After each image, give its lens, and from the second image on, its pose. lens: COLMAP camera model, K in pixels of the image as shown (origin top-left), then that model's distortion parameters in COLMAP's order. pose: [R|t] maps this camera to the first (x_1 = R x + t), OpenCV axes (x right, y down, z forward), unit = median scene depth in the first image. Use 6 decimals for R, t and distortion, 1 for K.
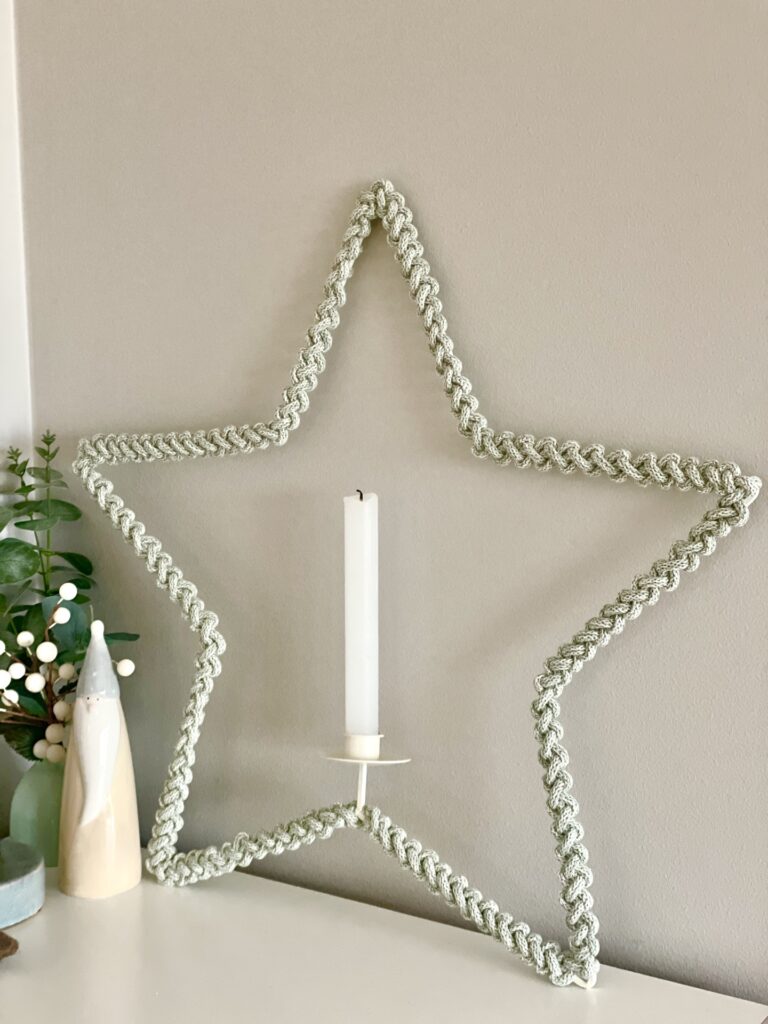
lens RADIAL K [[1555.1, 0, 384.0], [0, 1555.1, 512.0], [0, 0, 1]] dist [0.090392, -0.110935]
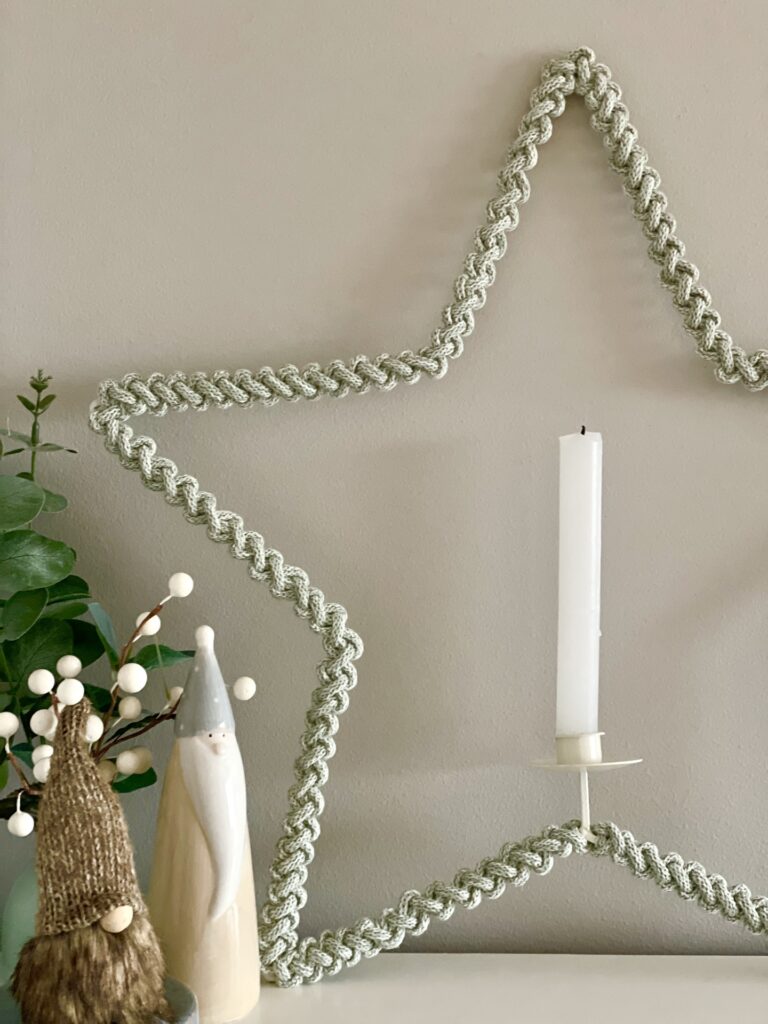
lens RADIAL K [[1555.1, 0, 384.0], [0, 1555.1, 512.0], [0, 0, 1]] dist [0.090392, -0.110935]
pose [[0.828877, -0.031380, 0.558550, -0.539979], [0.063732, 0.997222, -0.038552, 0.053318], [-0.555789, 0.067552, 0.828574, 0.384501]]
